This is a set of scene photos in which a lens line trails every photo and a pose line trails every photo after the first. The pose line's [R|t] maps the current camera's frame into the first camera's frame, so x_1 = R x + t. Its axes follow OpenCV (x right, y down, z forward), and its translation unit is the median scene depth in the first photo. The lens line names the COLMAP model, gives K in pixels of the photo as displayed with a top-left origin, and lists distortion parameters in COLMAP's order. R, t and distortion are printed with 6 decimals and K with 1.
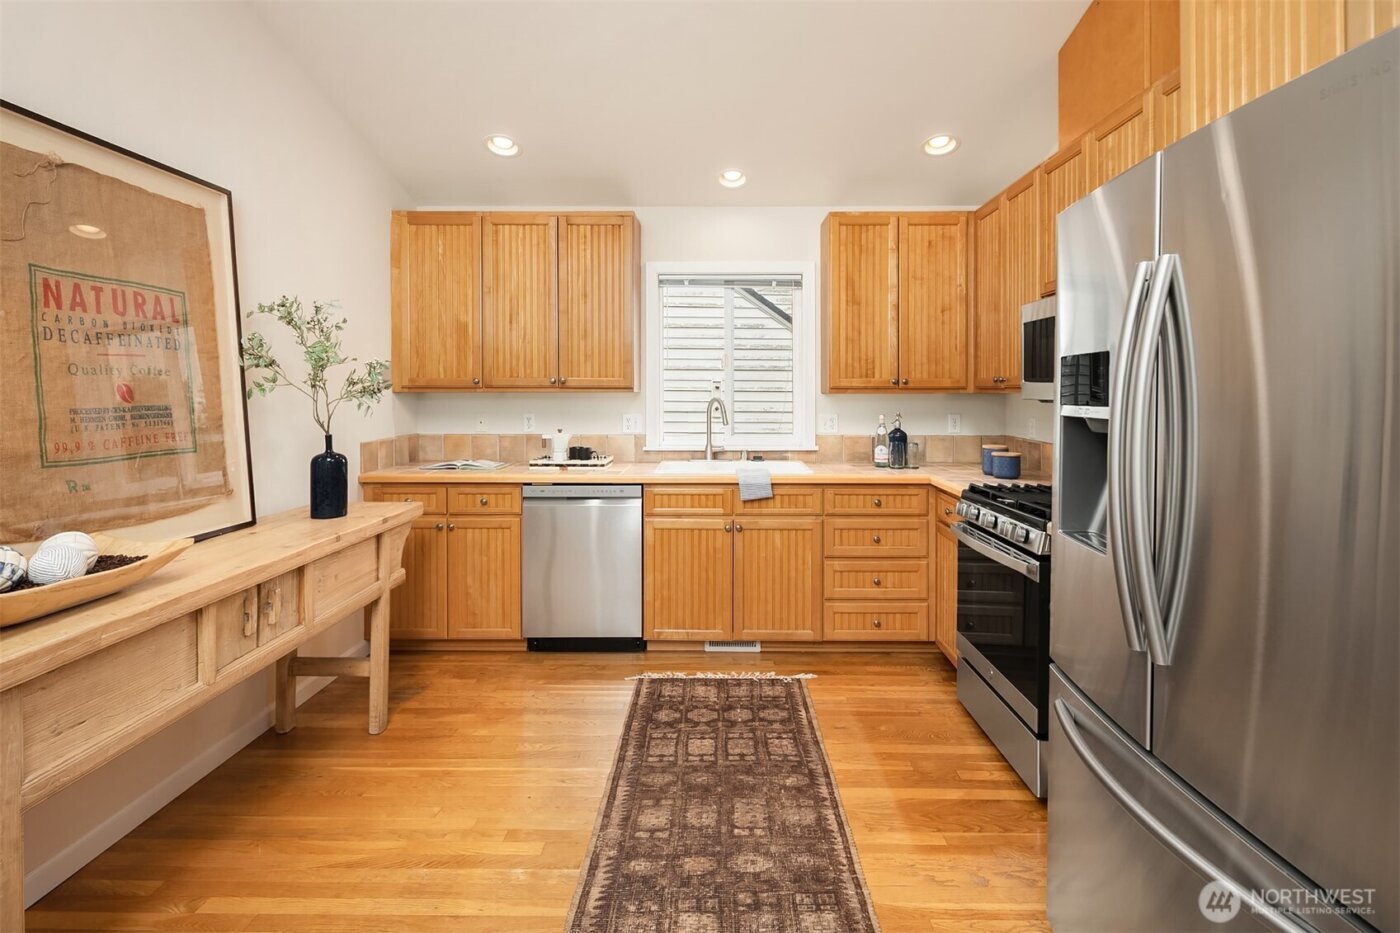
lens RADIAL K [[685.8, 0, 697.9], [0, 685.8, 393.4], [0, 0, 1]] dist [0.013171, -0.004105]
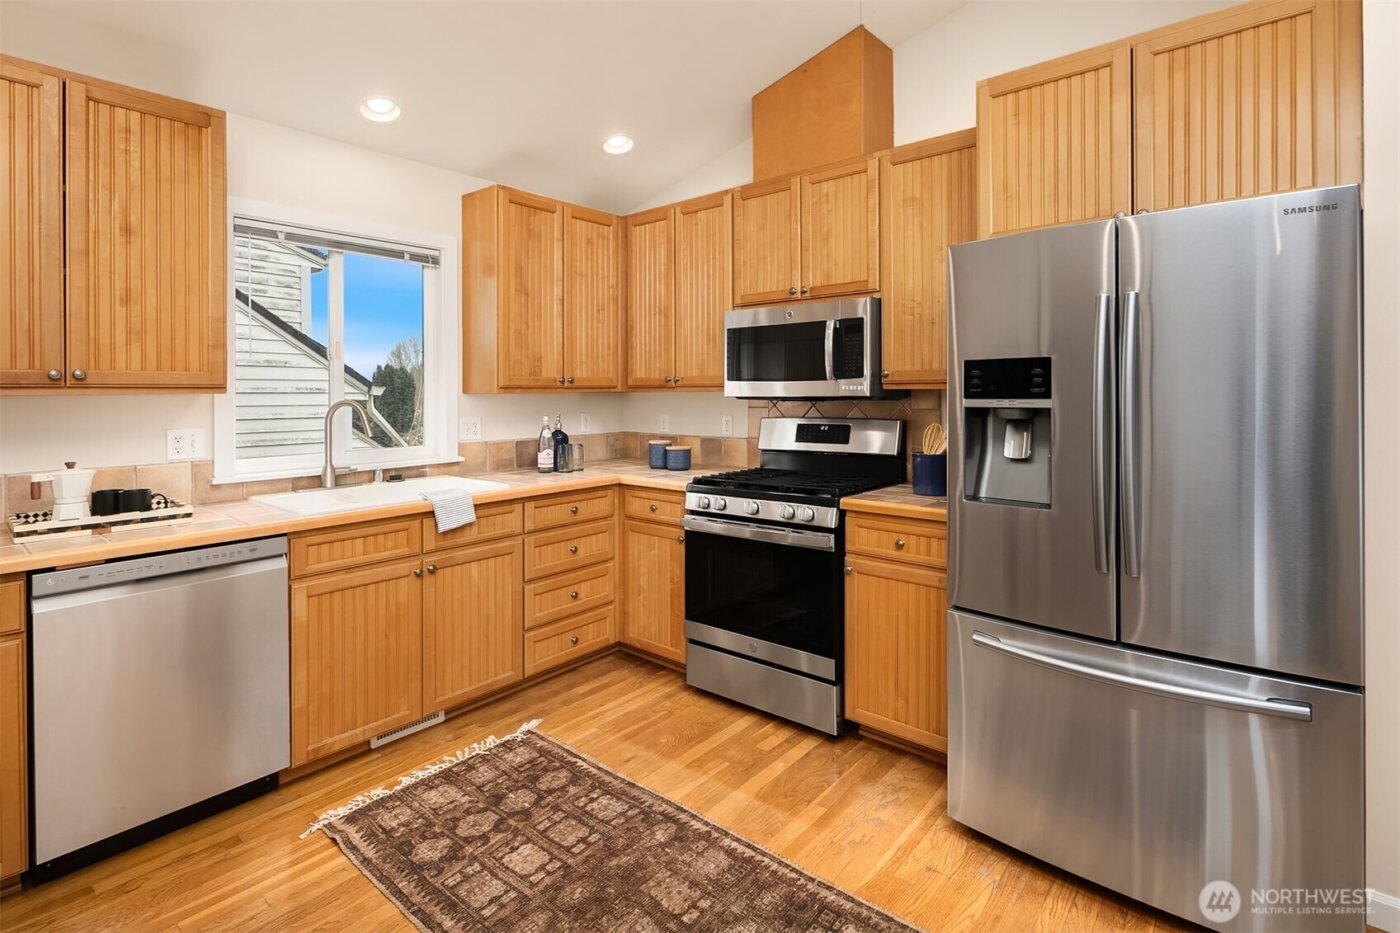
lens RADIAL K [[685.8, 0, 702.1], [0, 685.8, 389.3], [0, 0, 1]] dist [0.013171, -0.004105]
pose [[0.626992, -0.004206, 0.779014, -0.354238], [0.009275, 0.999955, -0.002066, -0.001192], [-0.778970, 0.008521, 0.627003, 0.279934]]
